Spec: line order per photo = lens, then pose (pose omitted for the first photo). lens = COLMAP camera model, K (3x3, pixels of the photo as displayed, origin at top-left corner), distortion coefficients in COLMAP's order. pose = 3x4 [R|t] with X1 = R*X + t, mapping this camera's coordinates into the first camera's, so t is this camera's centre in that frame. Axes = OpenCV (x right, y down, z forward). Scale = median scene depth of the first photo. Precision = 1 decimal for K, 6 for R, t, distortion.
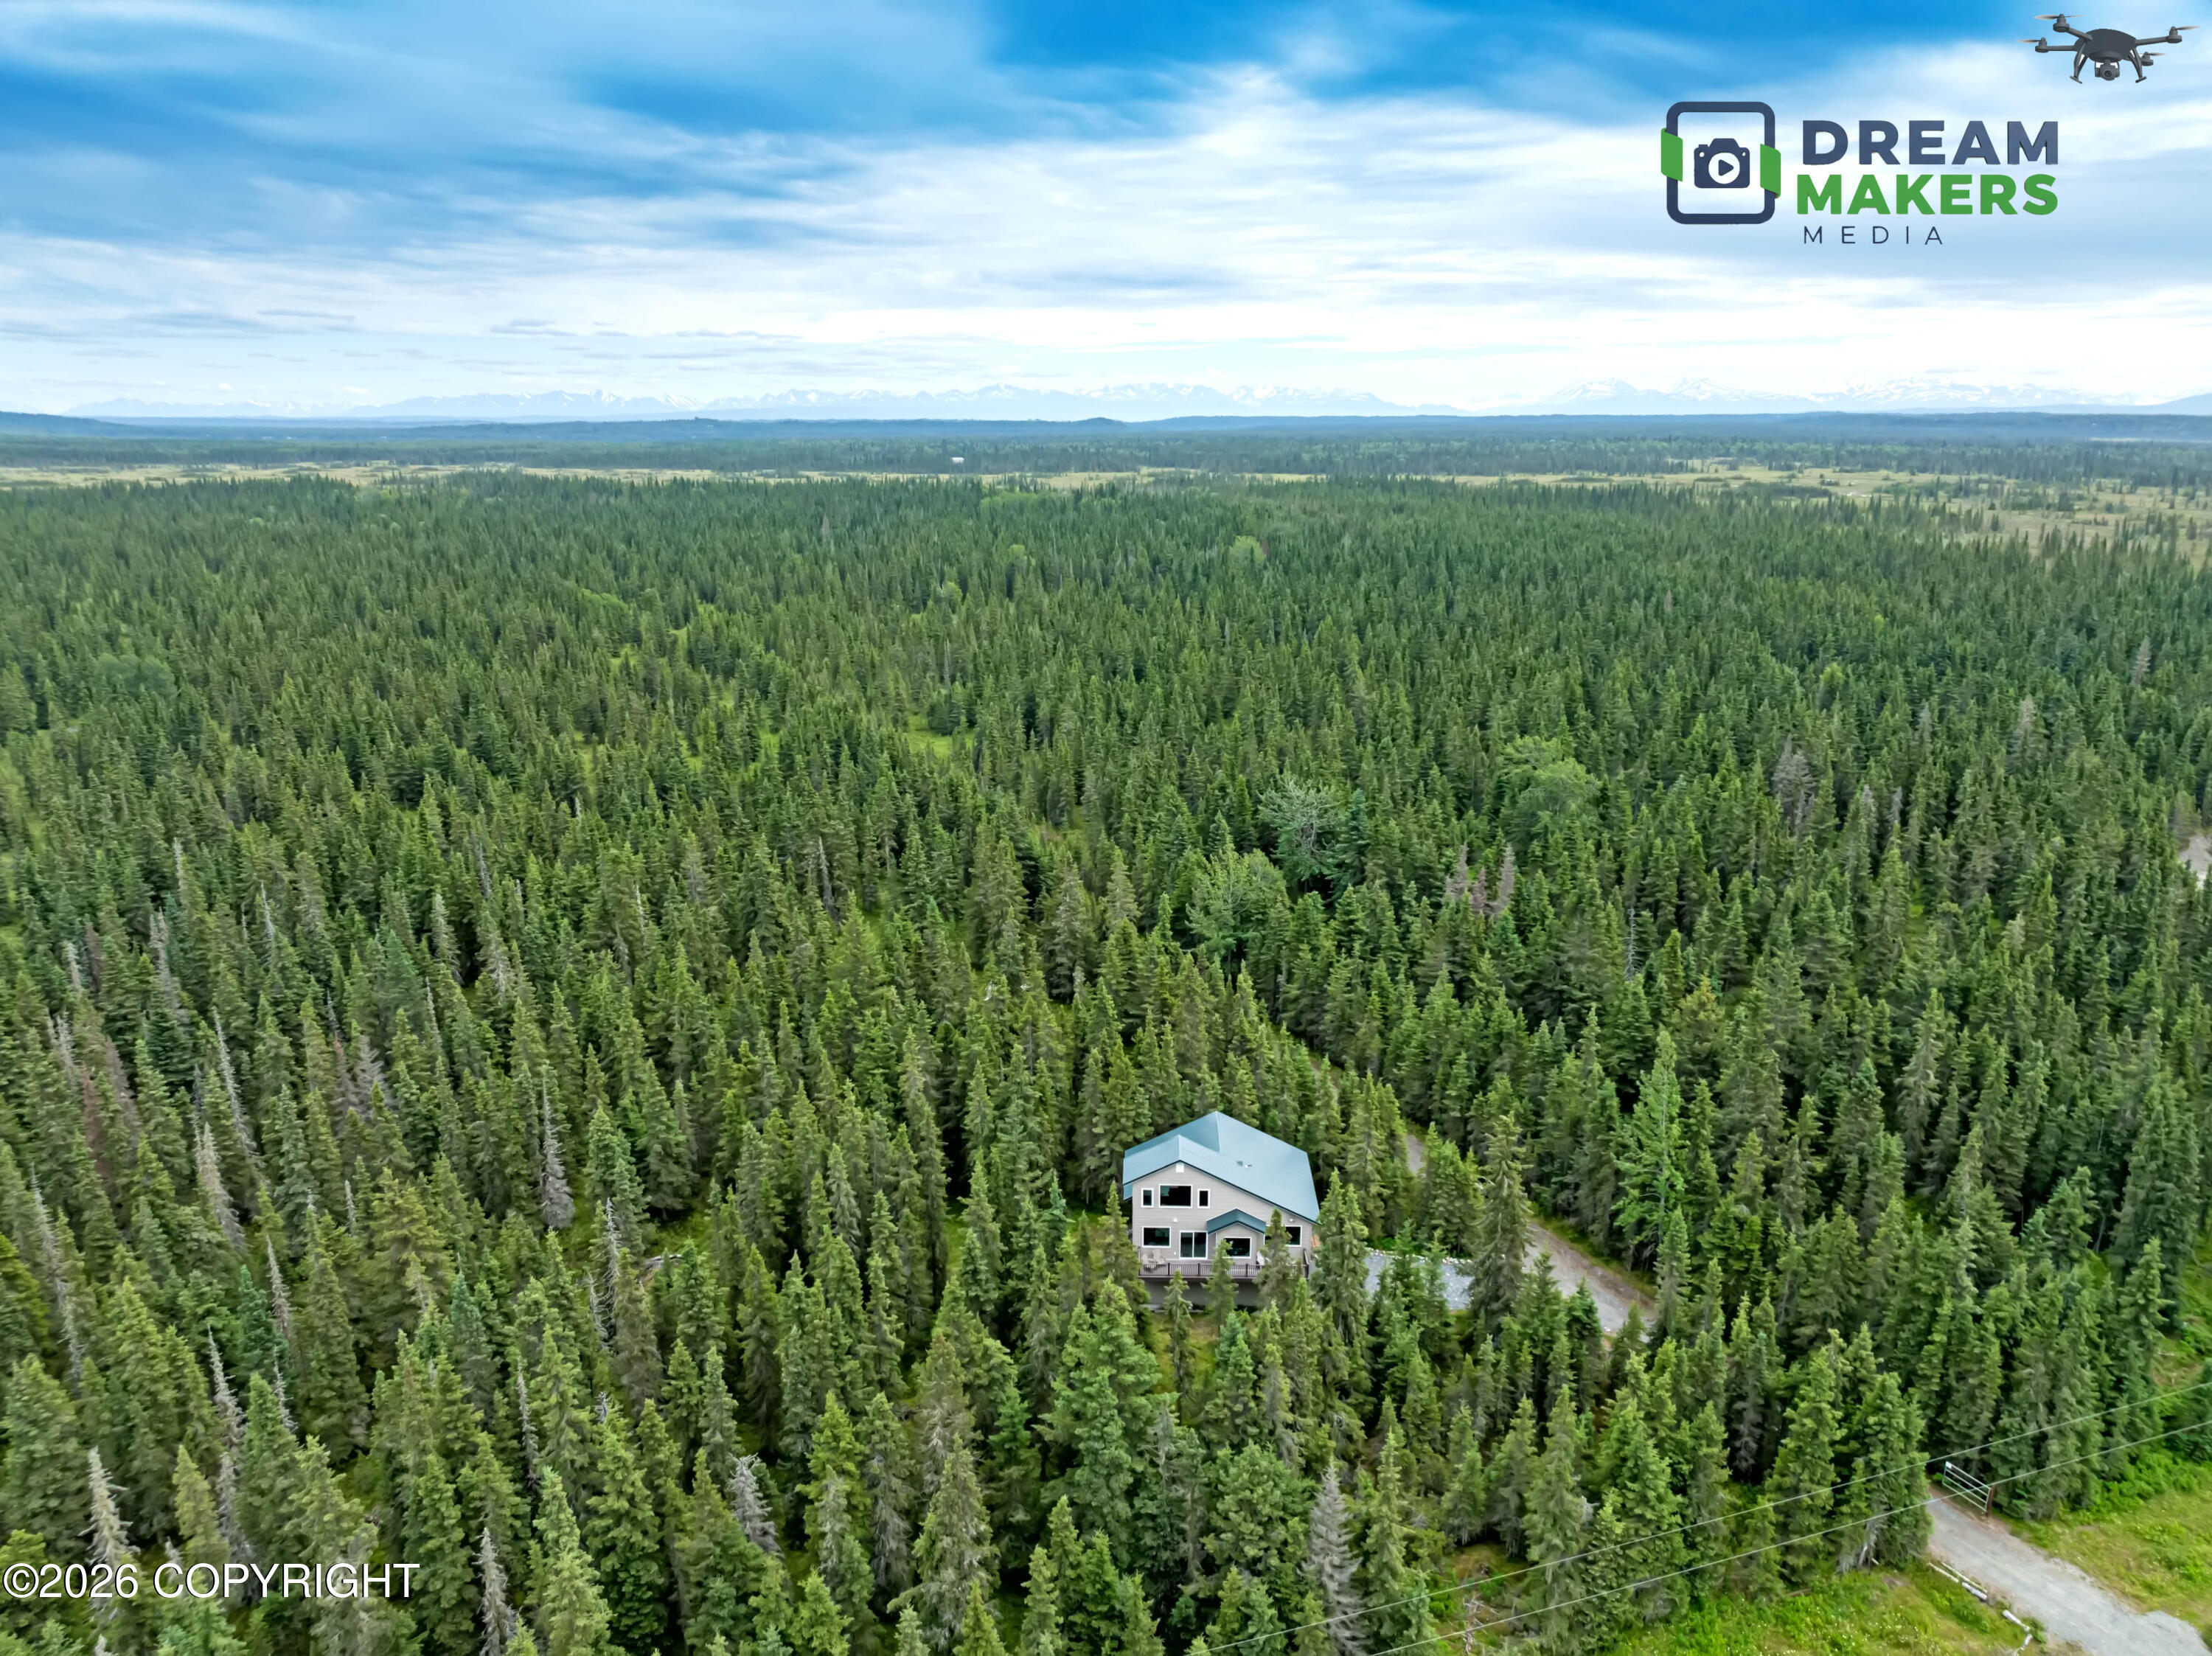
lens RADIAL K [[1568.3, 0, 1060.3], [0, 1568.3, 924.4], [0, 0, 1]] dist [-0.010517, 0.003369]
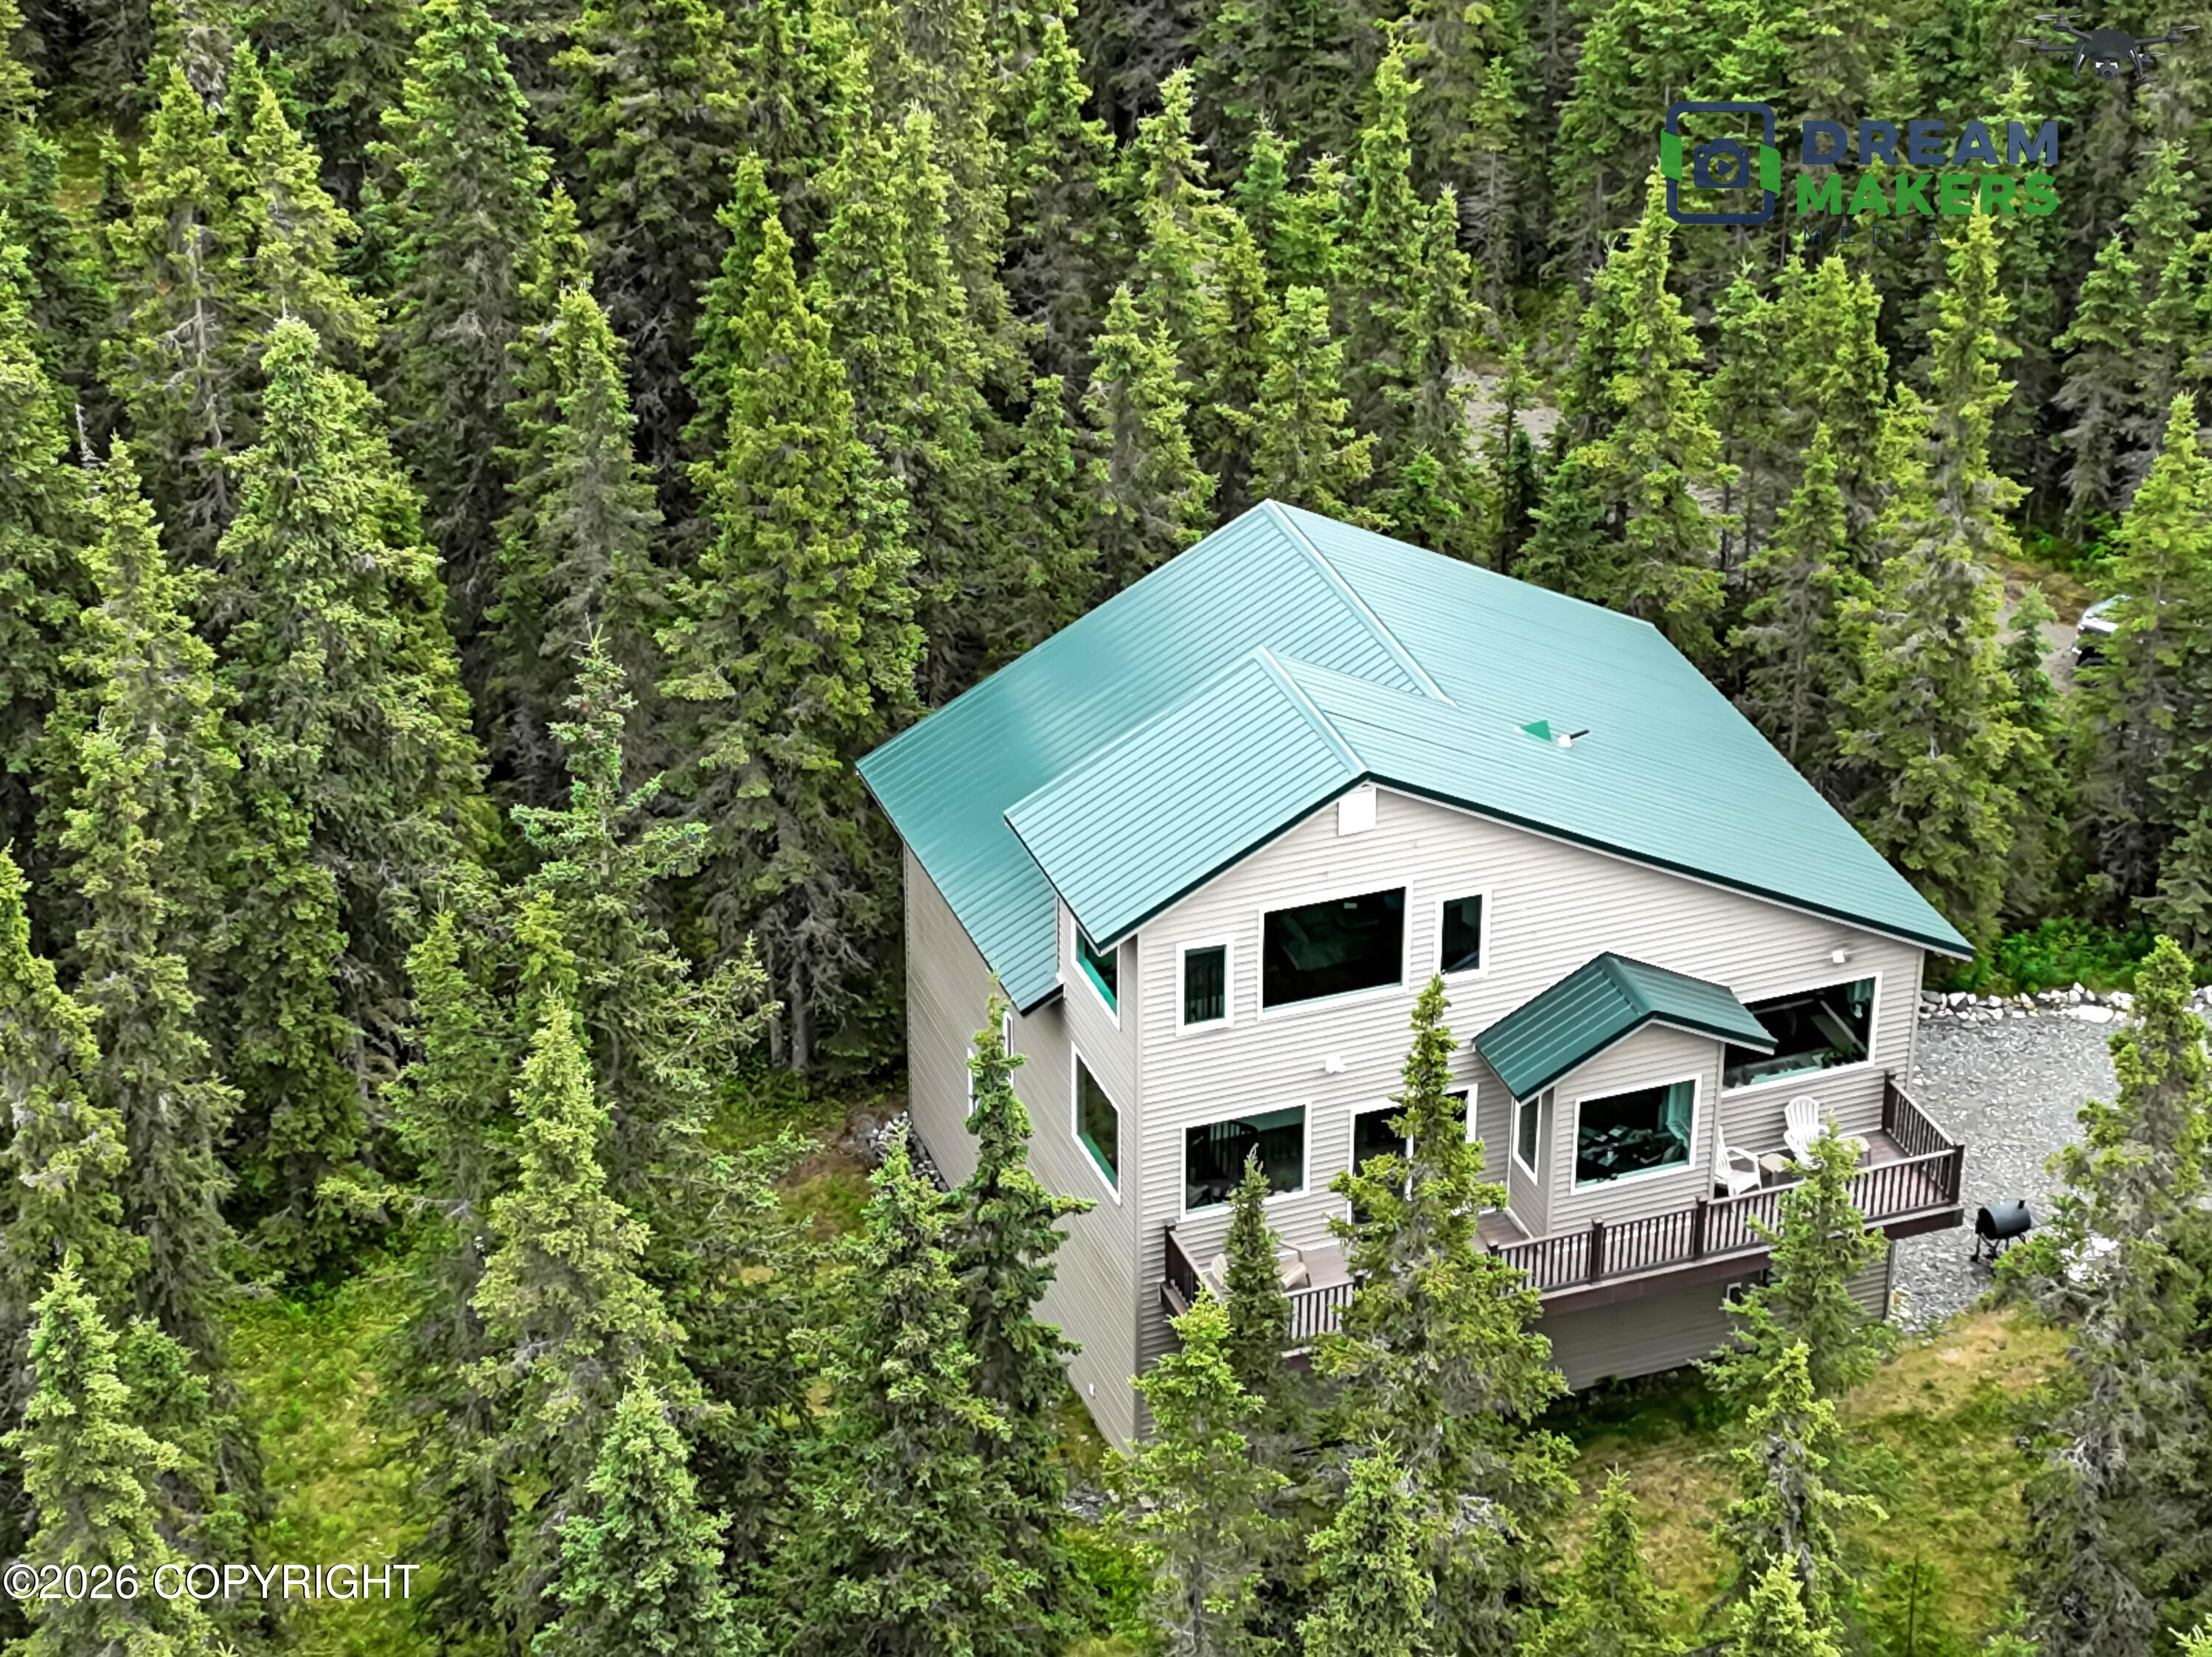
lens RADIAL K [[5212.6, 0, 1102.2], [0, 5212.6, 827.0], [0, 0, 1]] dist [0.052155, 0.000000]
pose [[0.917630, -0.183307, 0.352638, -0.186386], [0.109831, 0.969690, 0.218262, 0.008100], [-0.381959, -0.161553, 0.909950, 0.399574]]
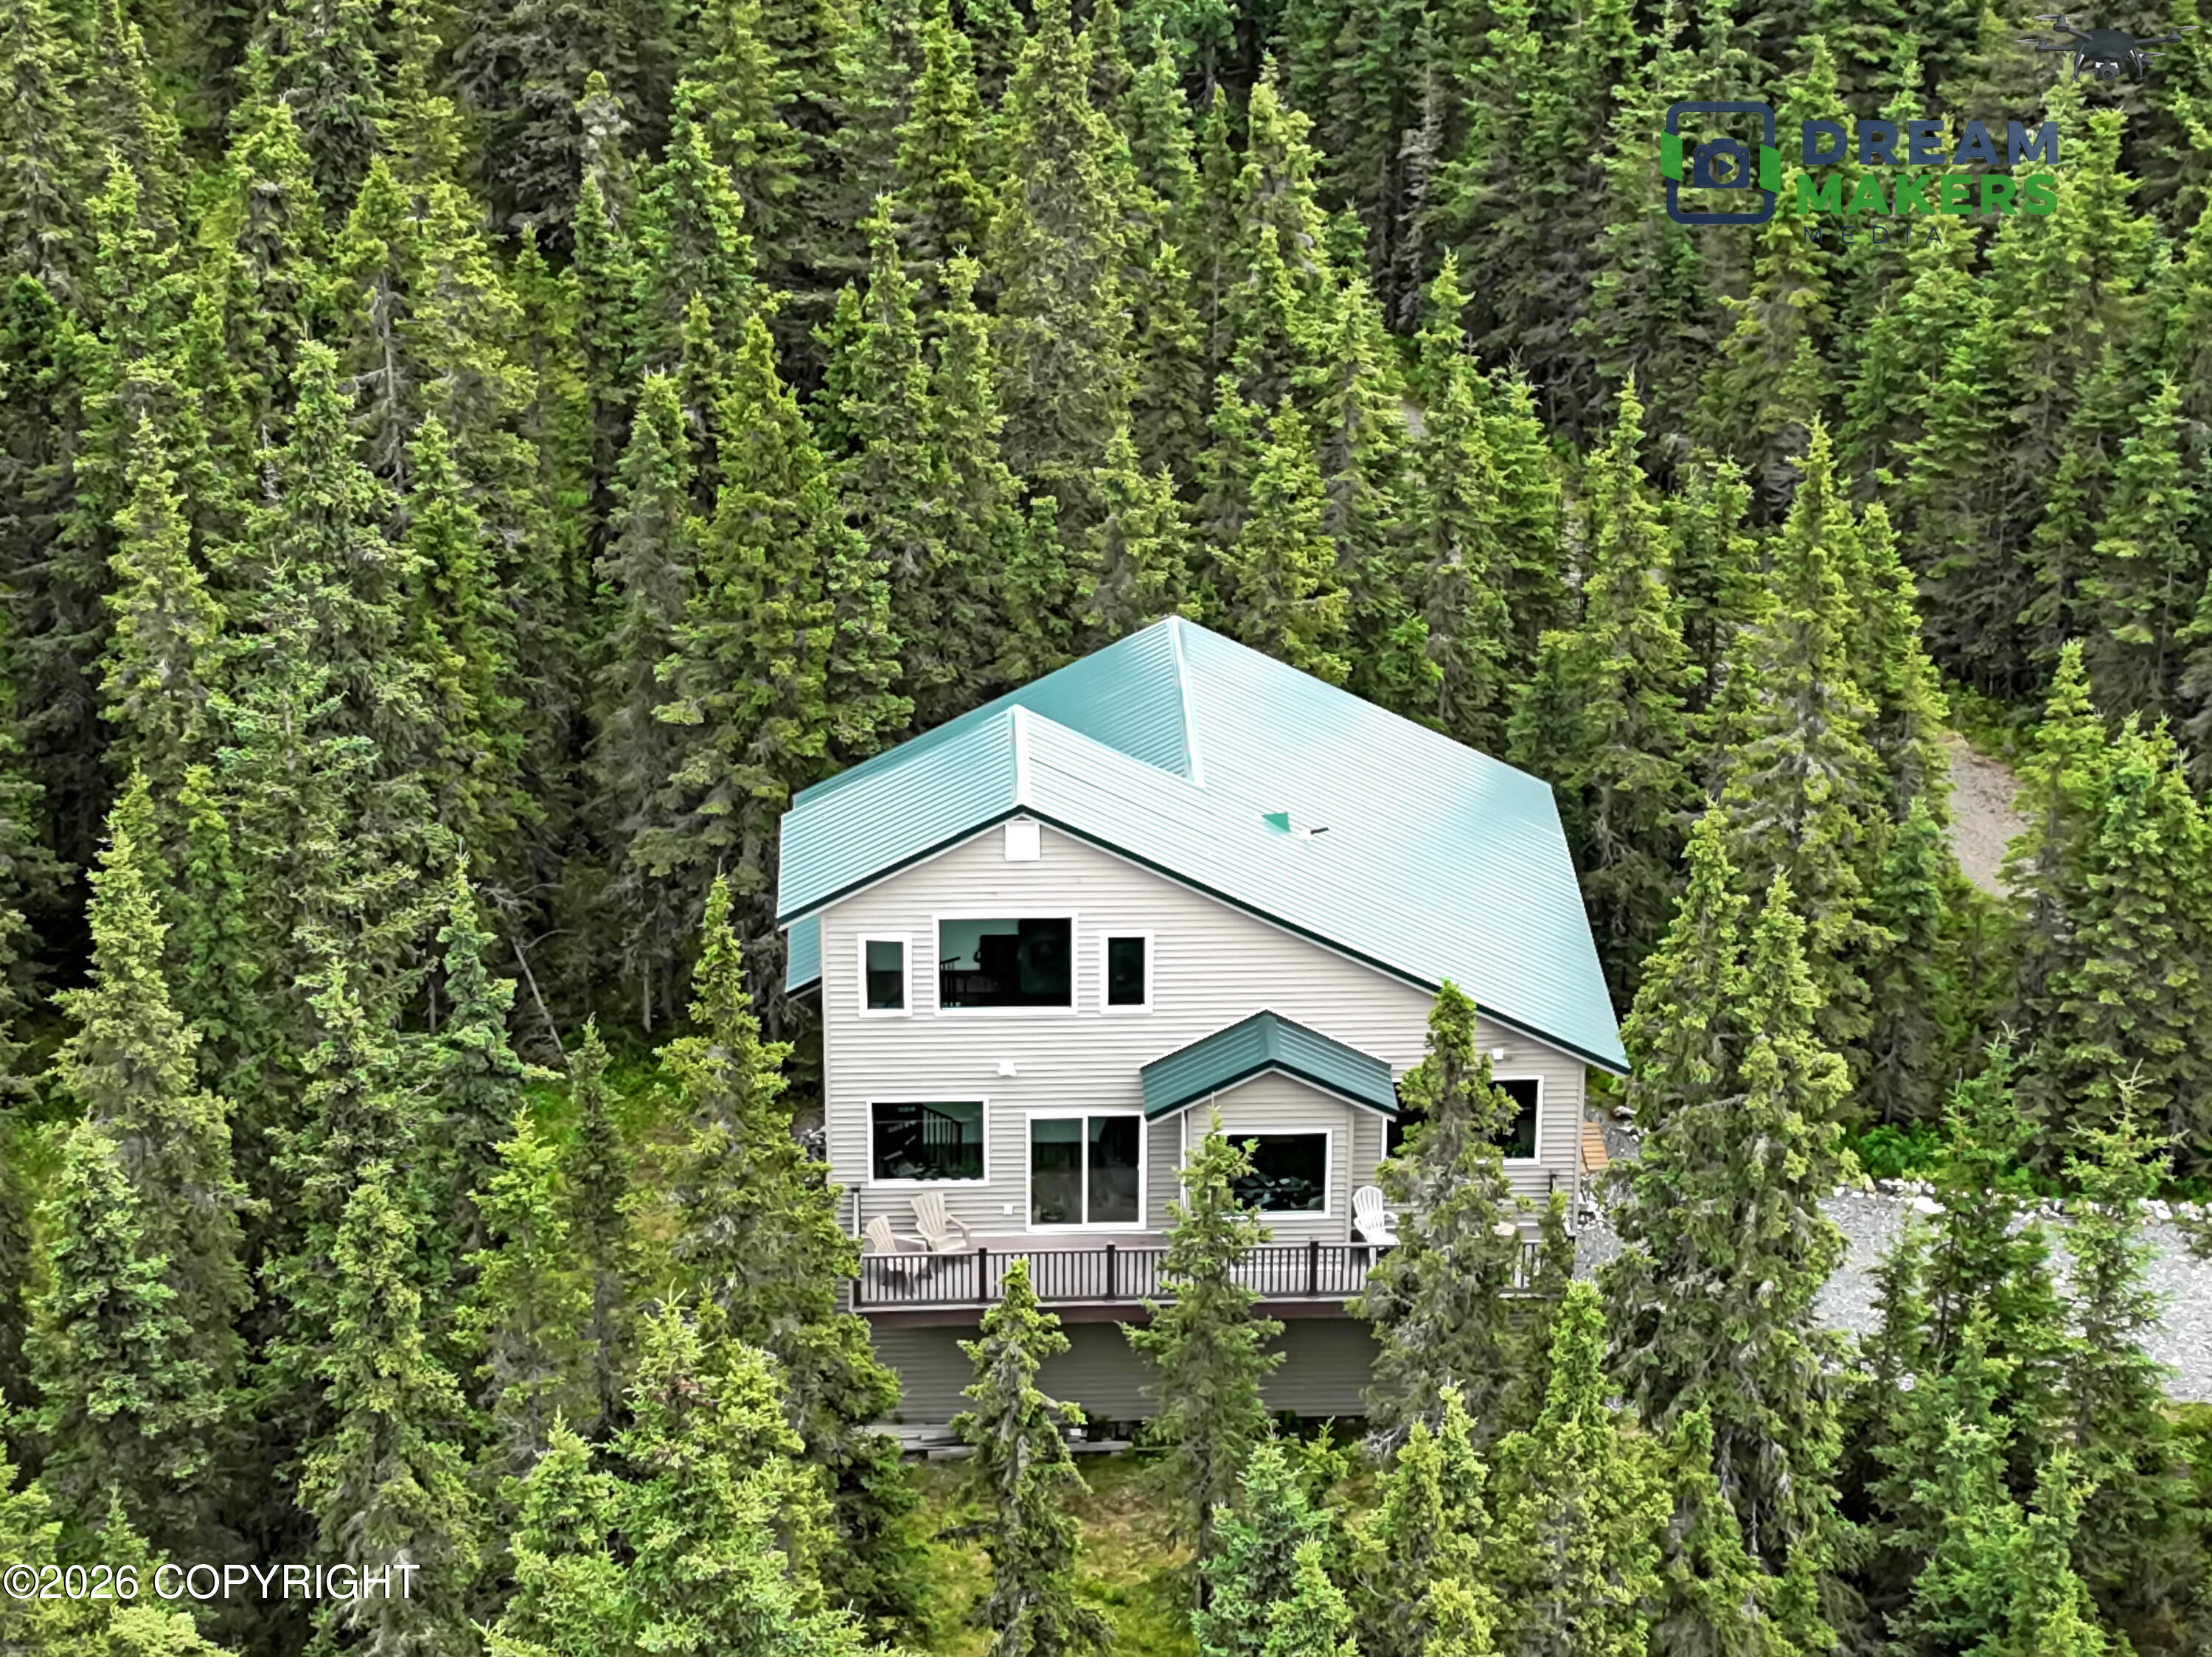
lens RADIAL K [[5212.6, 0, 1107.2], [0, 5212.6, 832.3], [0, 0, 1]] dist [0.052155, 0.000000]
pose [[0.995714, -0.024688, 0.089135, 0.019900], [0.013634, 0.992368, 0.122554, 0.059025], [-0.091480, -0.120814, 0.988451, 0.235741]]
